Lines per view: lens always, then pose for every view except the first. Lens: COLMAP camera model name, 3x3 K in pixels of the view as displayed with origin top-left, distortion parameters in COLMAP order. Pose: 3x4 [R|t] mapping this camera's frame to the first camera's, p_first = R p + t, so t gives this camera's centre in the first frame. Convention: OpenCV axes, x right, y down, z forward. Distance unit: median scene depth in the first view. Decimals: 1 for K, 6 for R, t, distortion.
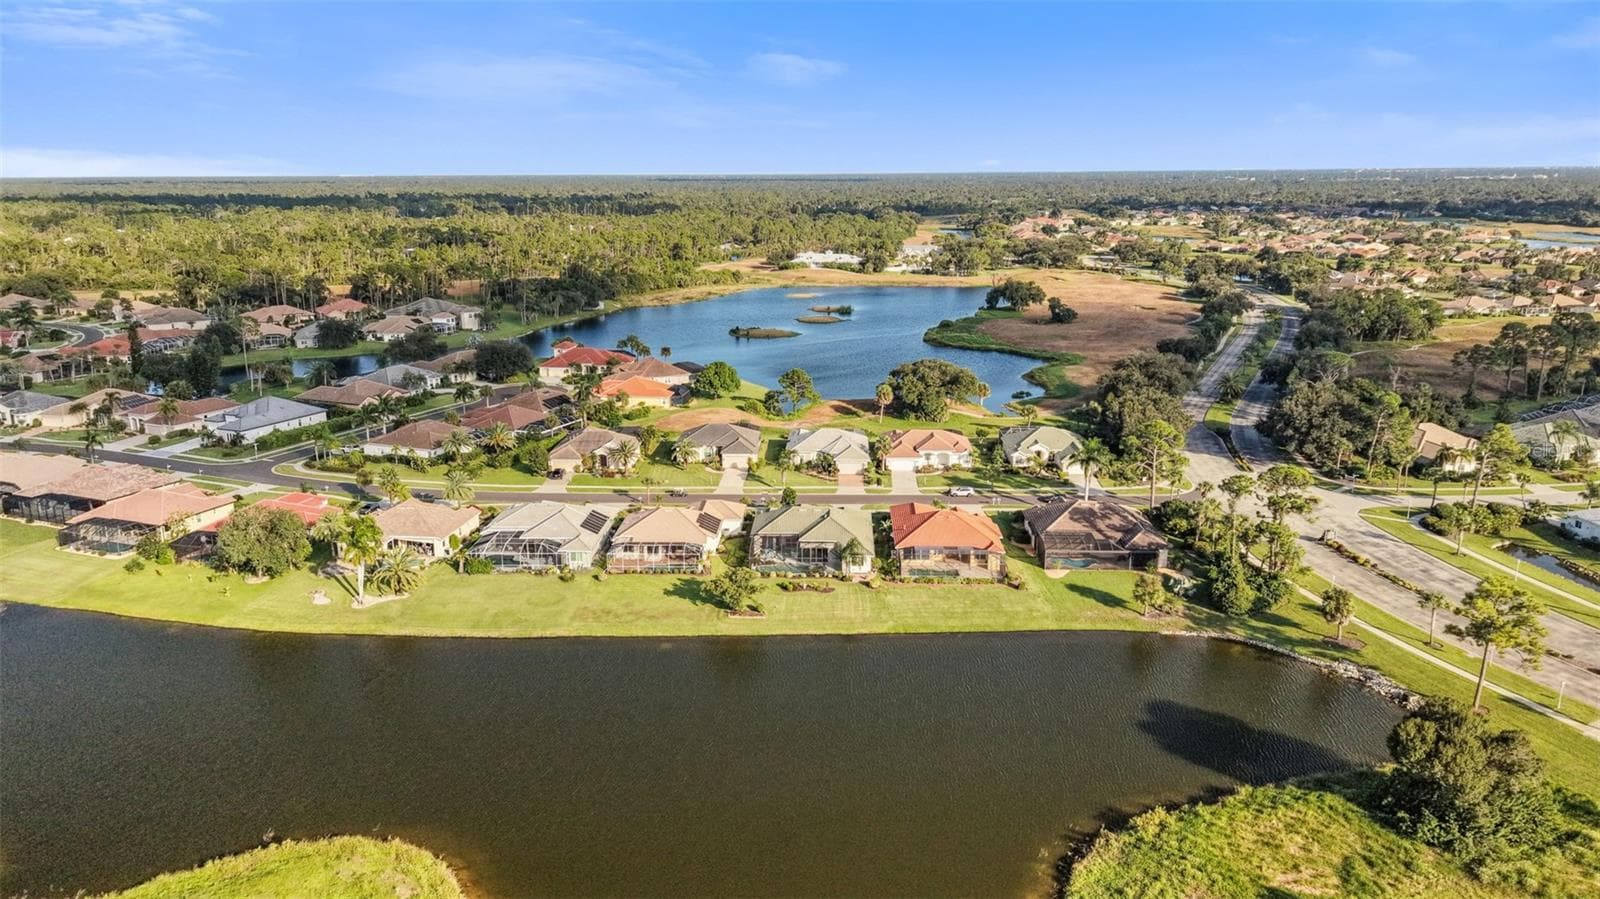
lens RADIAL K [[1138.3, 0, 800.0], [0, 1138.3, 449.5], [0, 0, 1]] dist [0.097808, -0.163185]
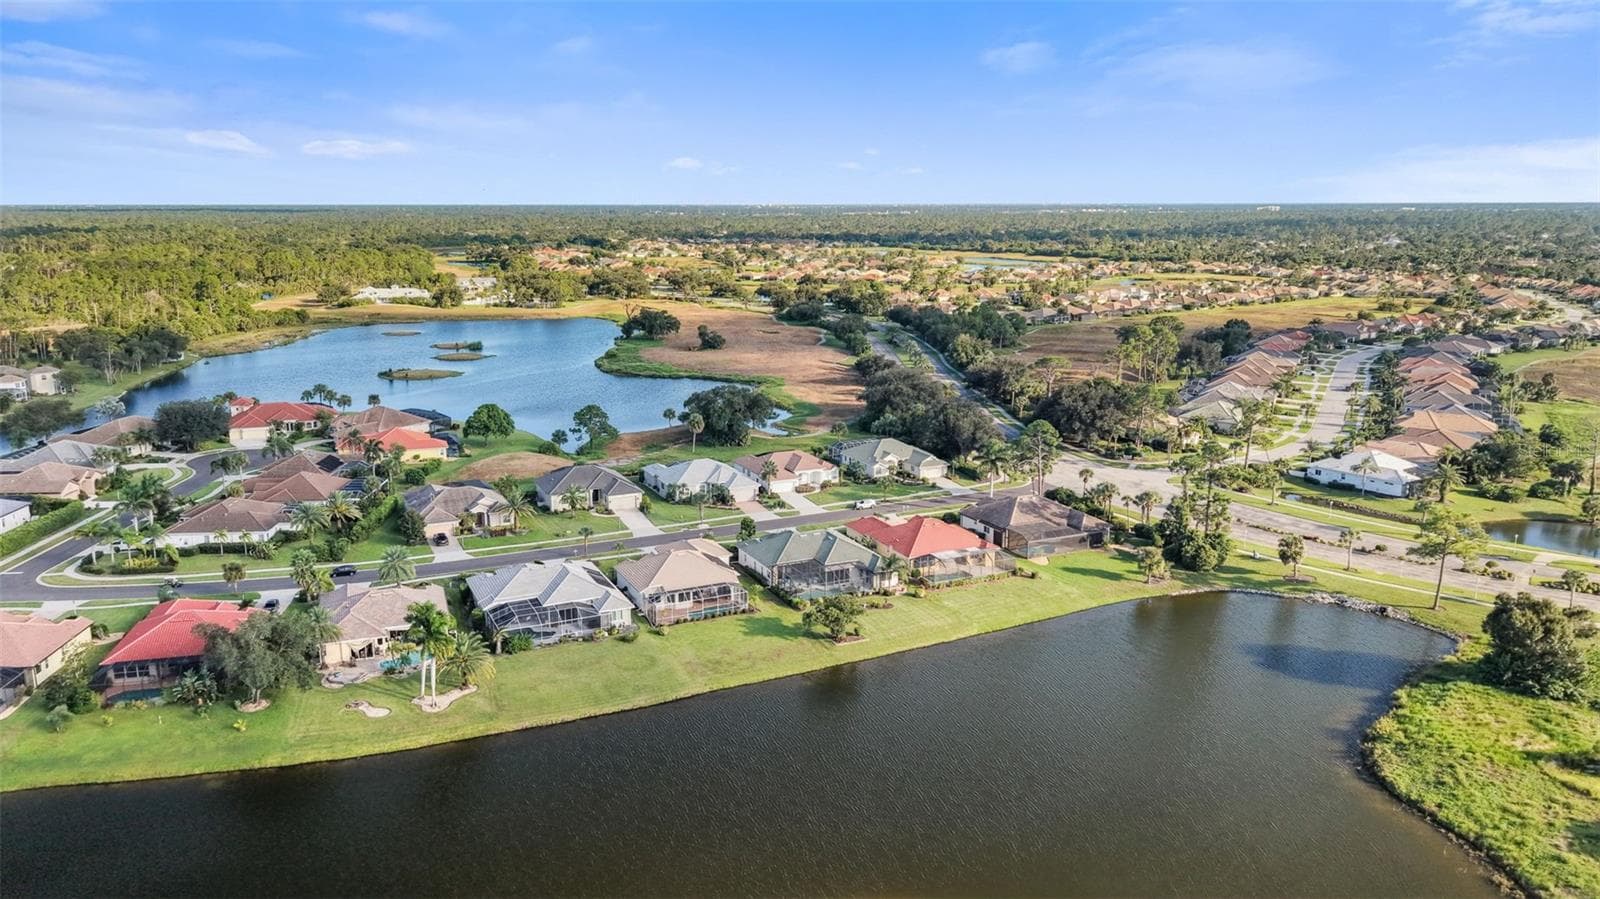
lens RADIAL K [[1138.3, 0, 800.0], [0, 1138.3, 449.5], [0, 0, 1]] dist [0.097808, -0.163185]
pose [[0.886380, -0.092838, 0.453555, -0.355932], [0.104994, 0.994472, -0.001631, -0.016760], [-0.450896, 0.049066, 0.891227, 0.079574]]
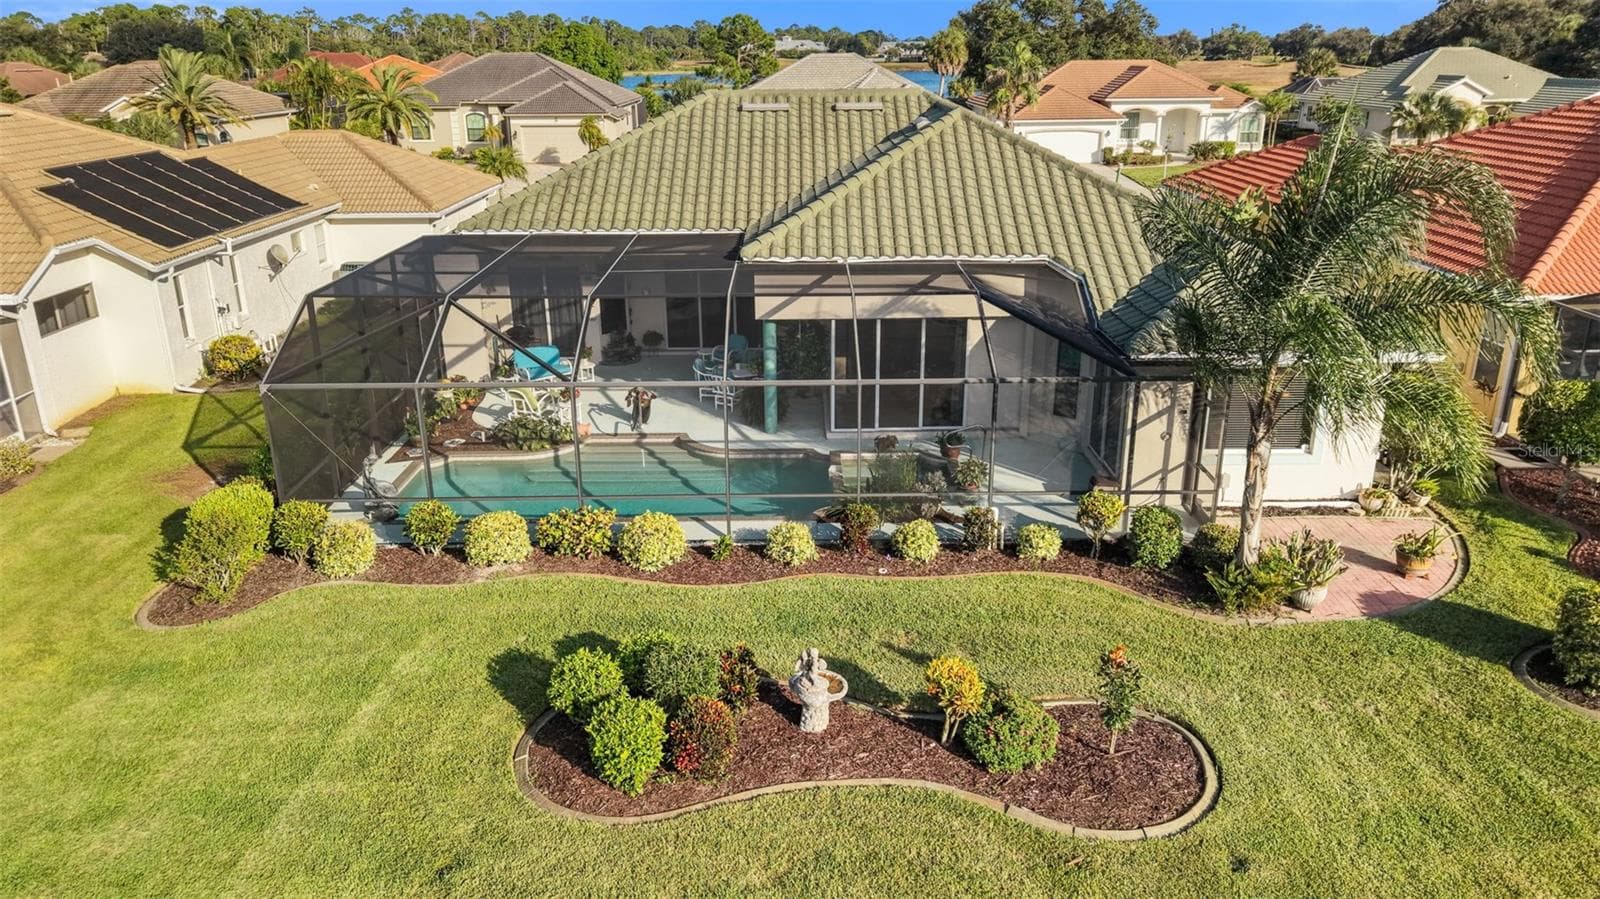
lens RADIAL K [[1138.3, 0, 800.0], [0, 1138.3, 449.5], [0, 0, 1]] dist [0.097808, -0.163185]
pose [[0.999080, -0.021160, 0.037314, 0.000186], [0.017397, 0.994992, 0.098428, 0.067395], [-0.039210, -0.097688, 0.994444, 0.660954]]
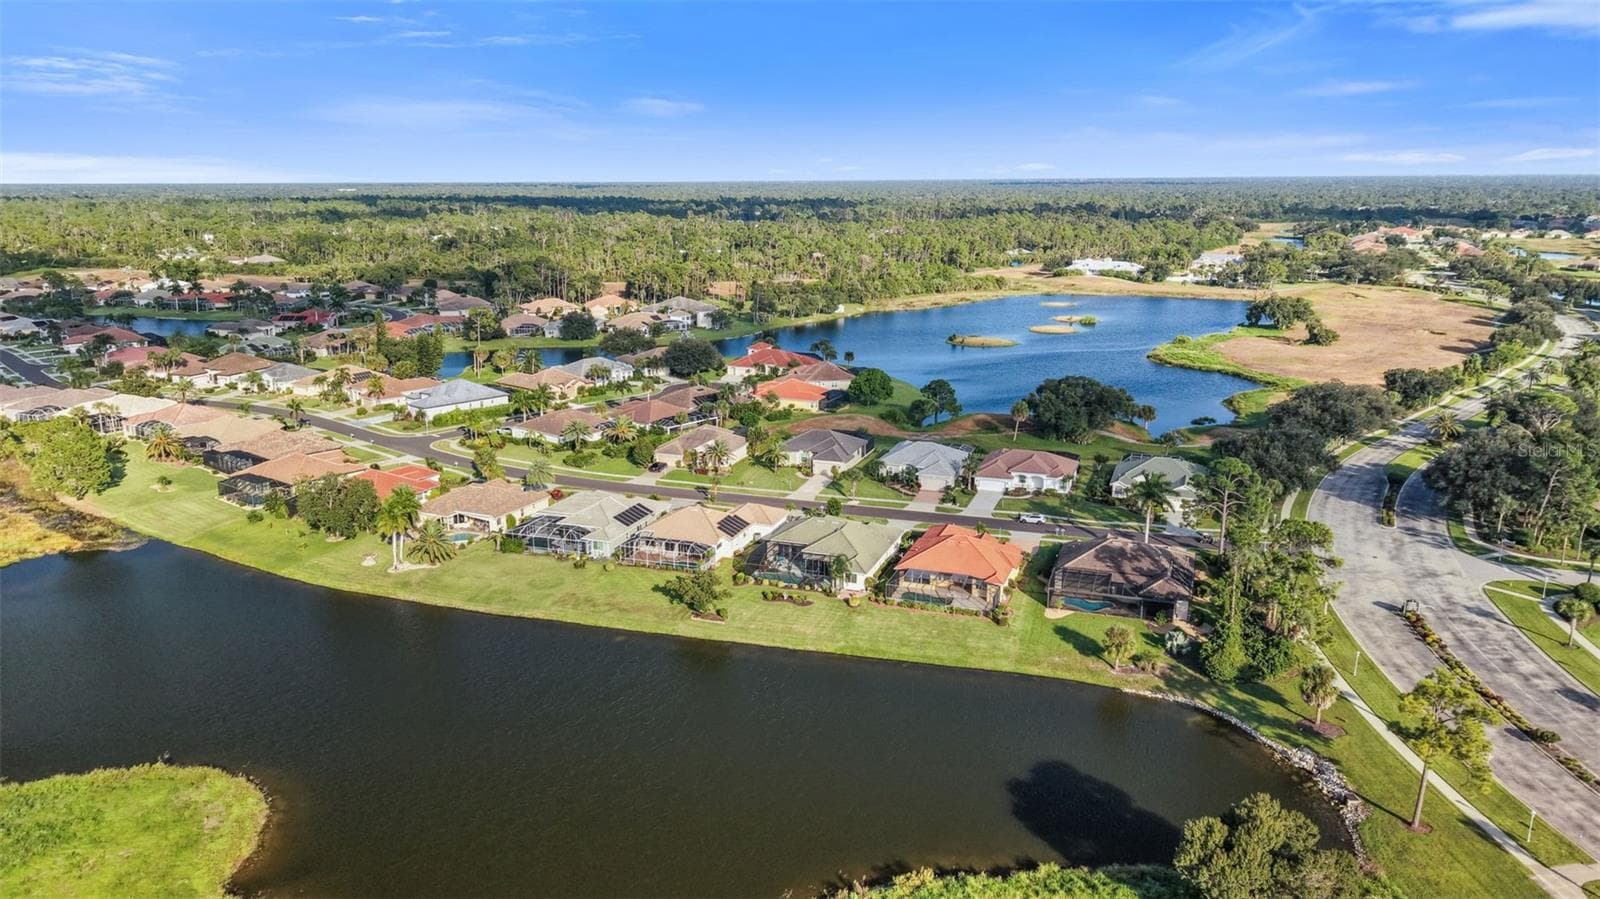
lens RADIAL K [[1138.3, 0, 800.0], [0, 1138.3, 449.5], [0, 0, 1]] dist [0.097808, -0.163185]
pose [[0.953825, 0.071582, -0.291710, 0.213320], [-0.072389, 0.997344, 0.008042, -0.012493], [0.291510, 0.013446, 0.956473, 0.036122]]
